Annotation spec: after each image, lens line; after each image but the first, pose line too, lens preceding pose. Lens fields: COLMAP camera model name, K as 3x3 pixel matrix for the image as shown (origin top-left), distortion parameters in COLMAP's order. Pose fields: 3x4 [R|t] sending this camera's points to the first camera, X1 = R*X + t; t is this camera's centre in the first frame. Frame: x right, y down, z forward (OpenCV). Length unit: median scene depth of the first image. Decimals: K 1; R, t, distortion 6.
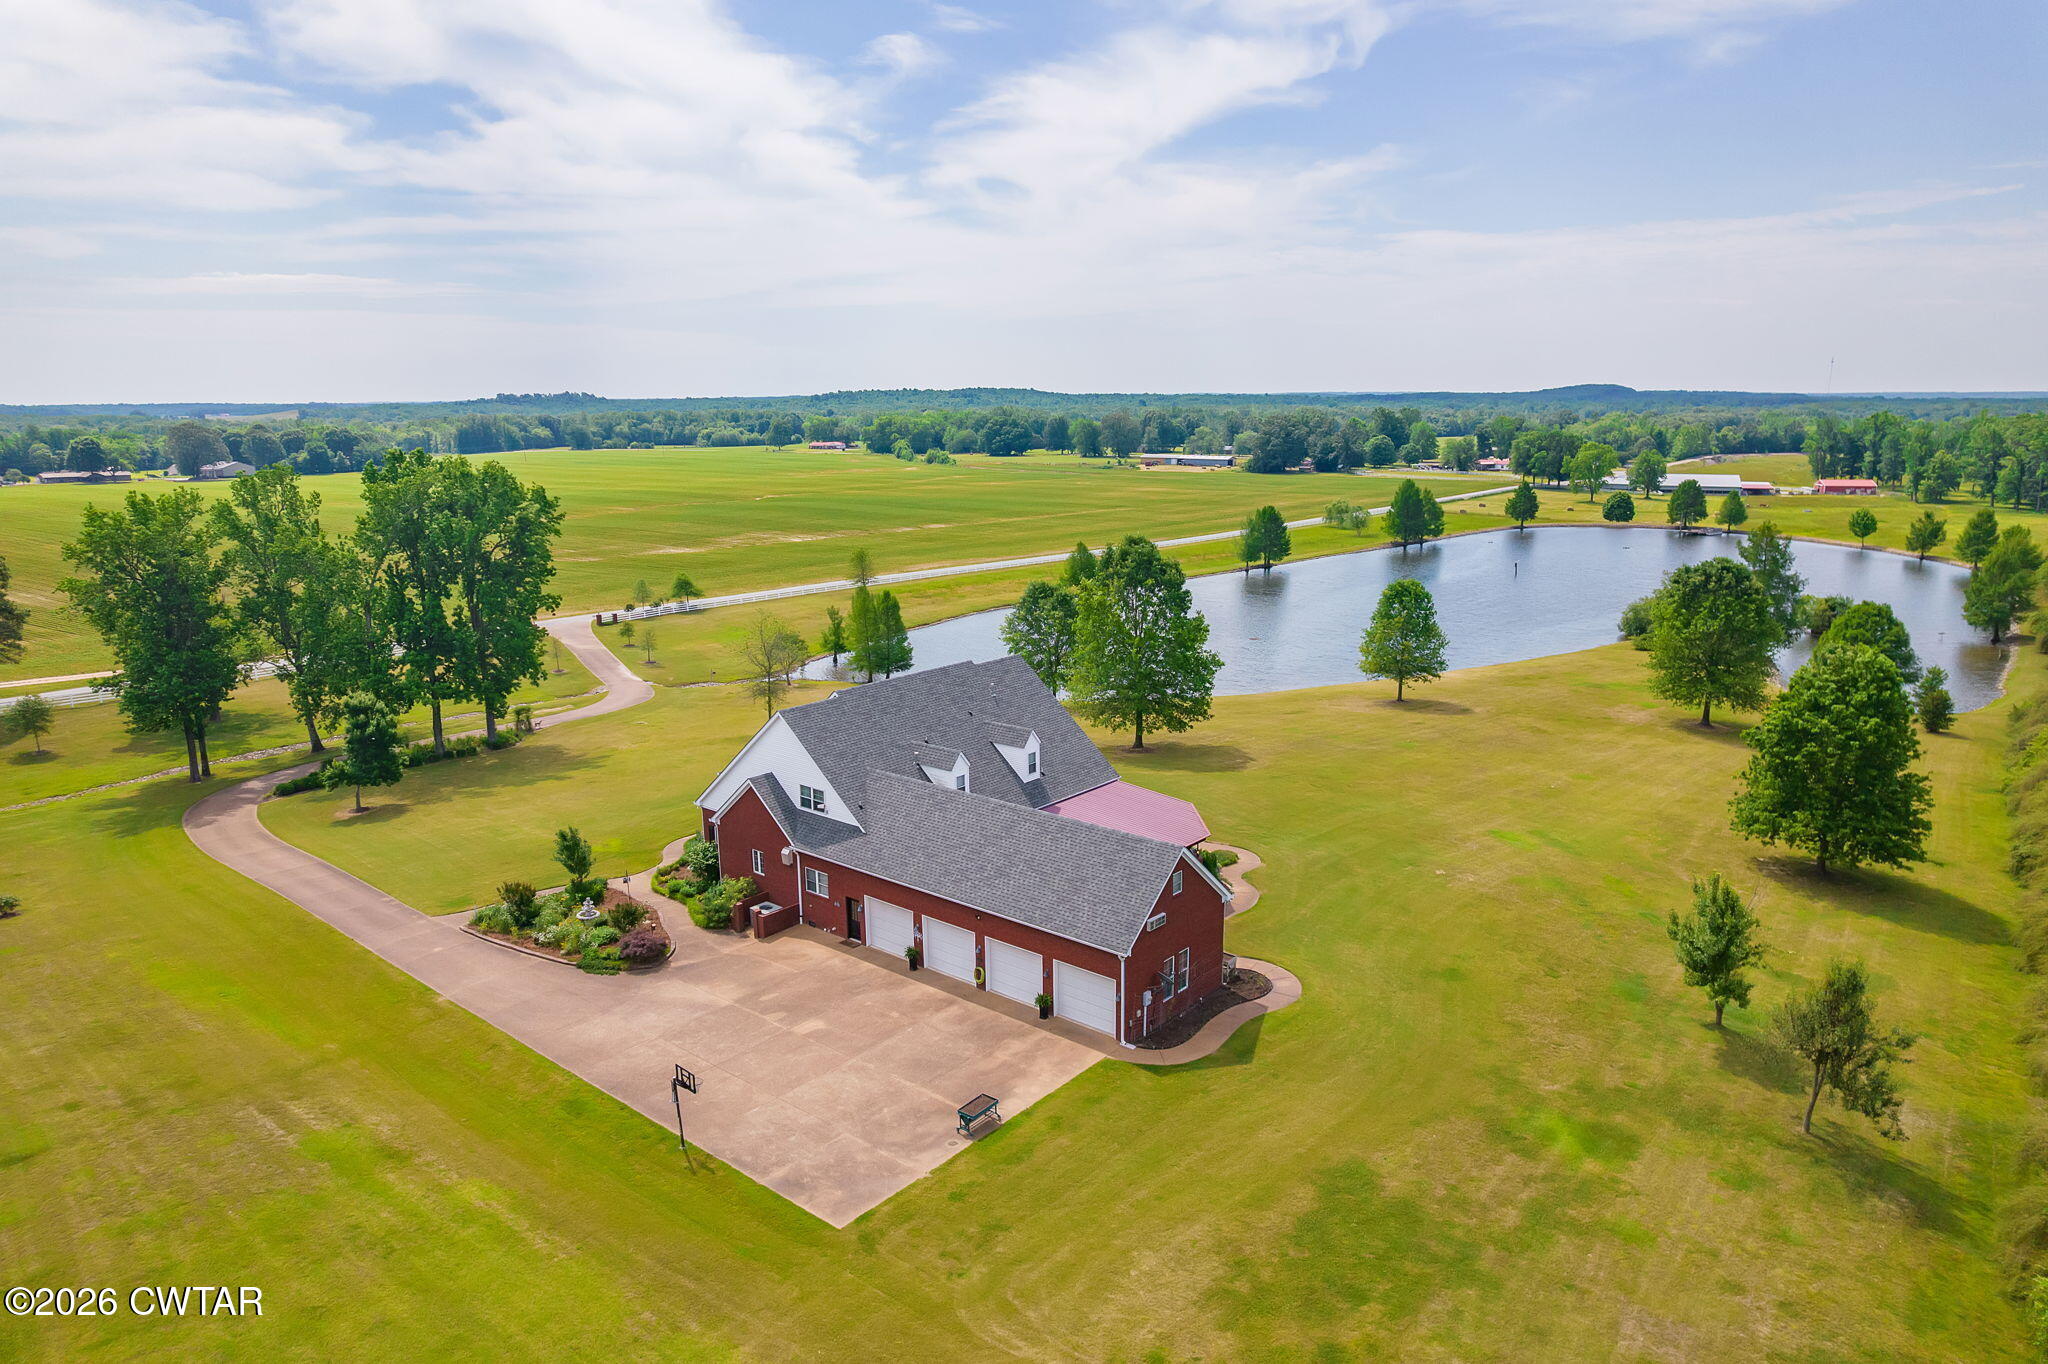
lens RADIAL K [[1311.7, 0, 1029.9], [0, 1311.7, 693.0], [0, 0, 1]] dist [-0.076468, 0.068926]
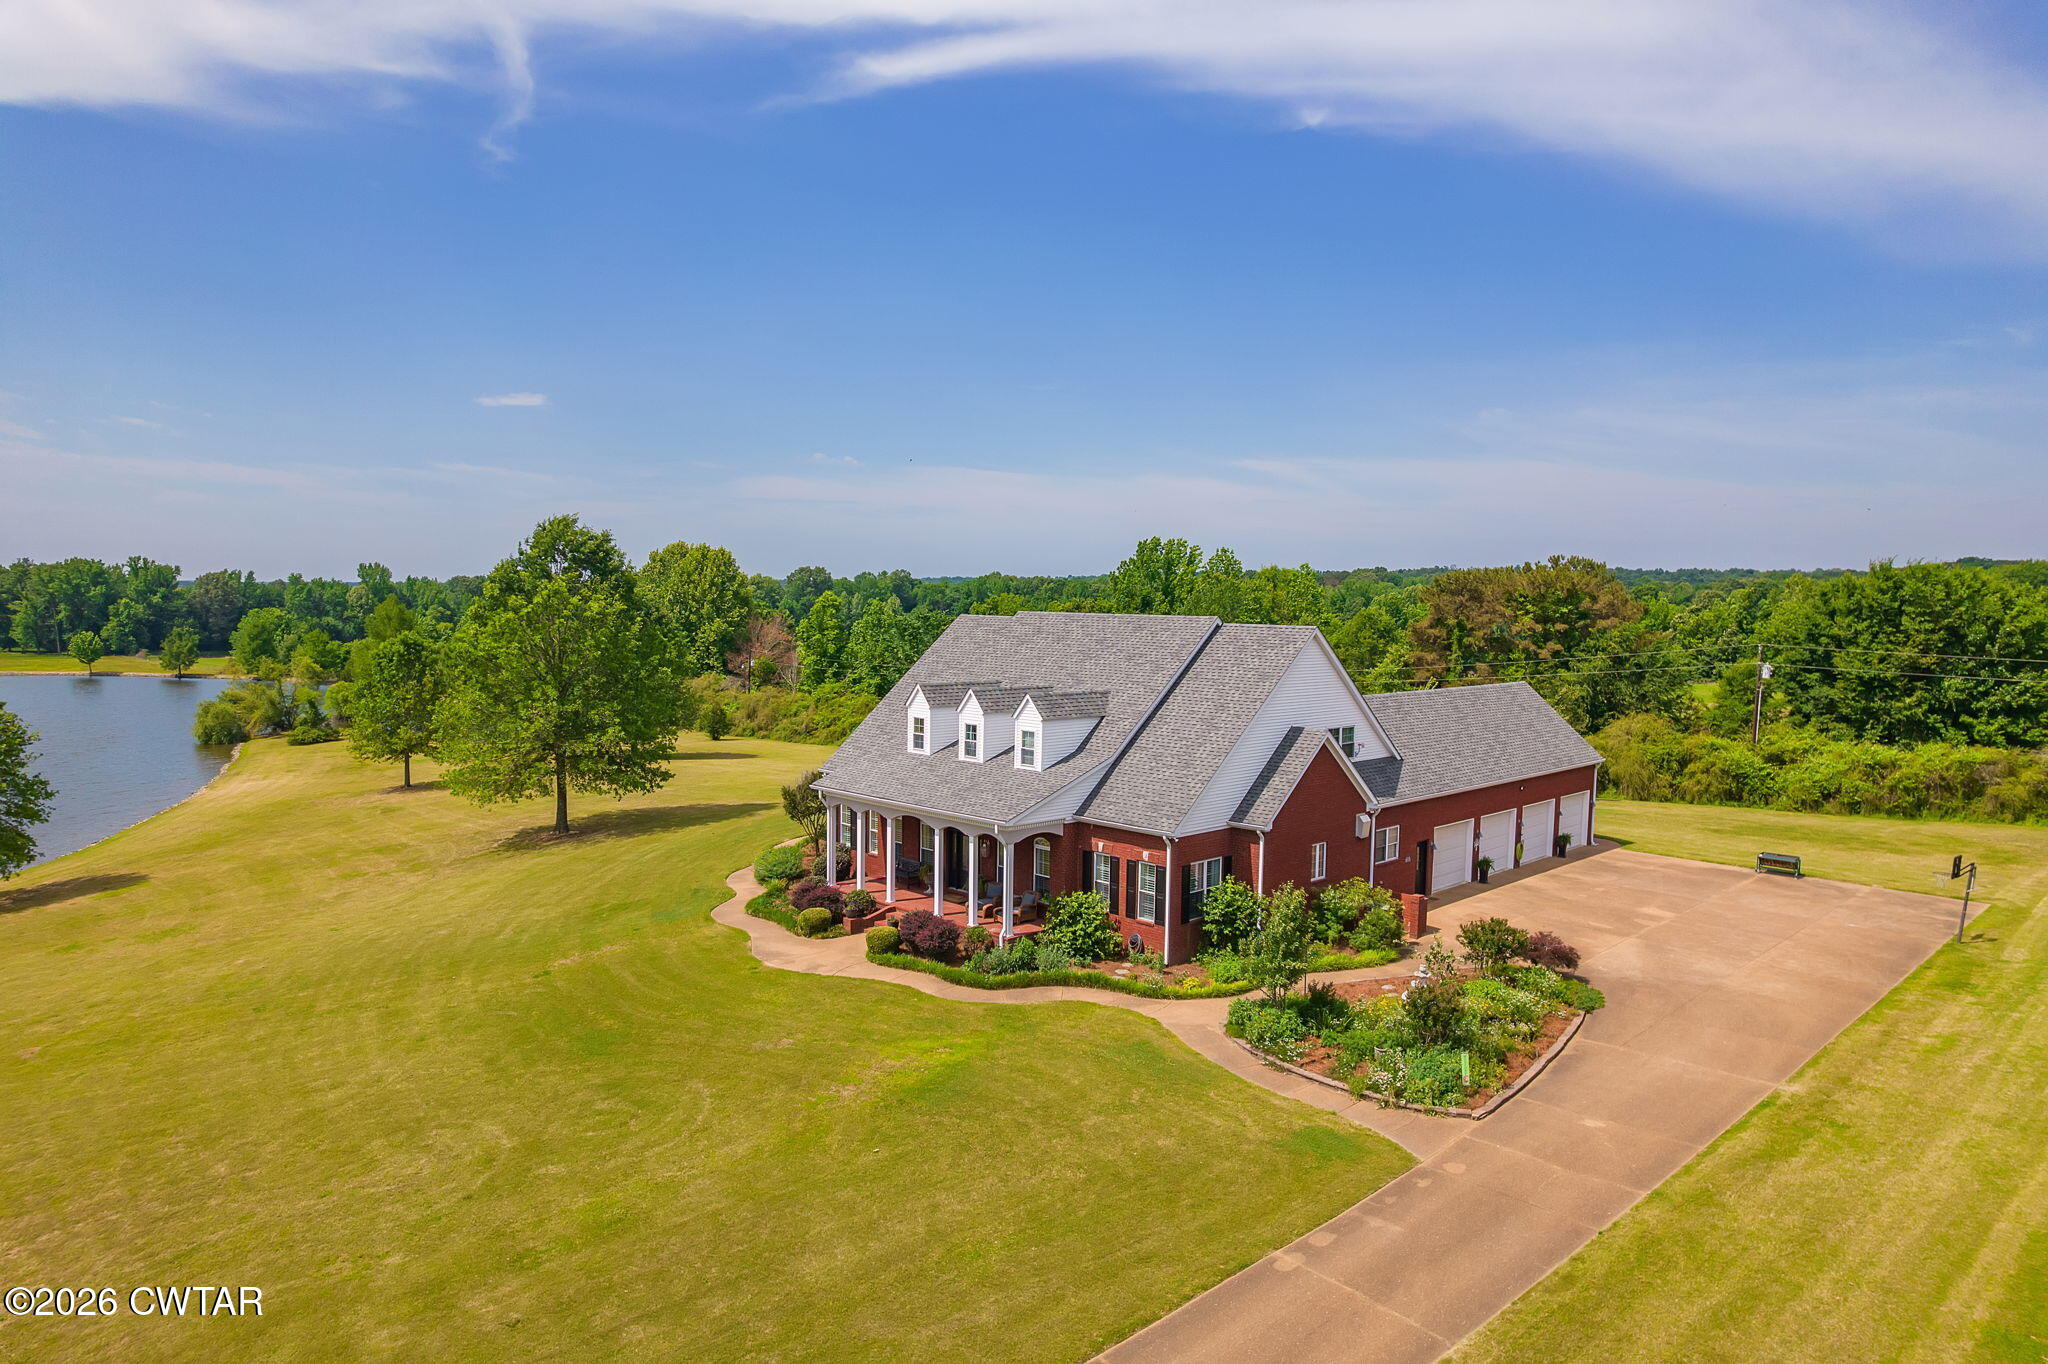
lens RADIAL K [[1307.1, 0, 1028.8], [0, 1307.1, 696.1], [0, 0, 1]] dist [-0.069815, 0.064106]
pose [[0.095628, -0.068526, 0.993056, -0.094207], [0.205809, 0.977432, 0.047629, -0.001595], [-0.973909, 0.199825, 0.107573, 0.113460]]
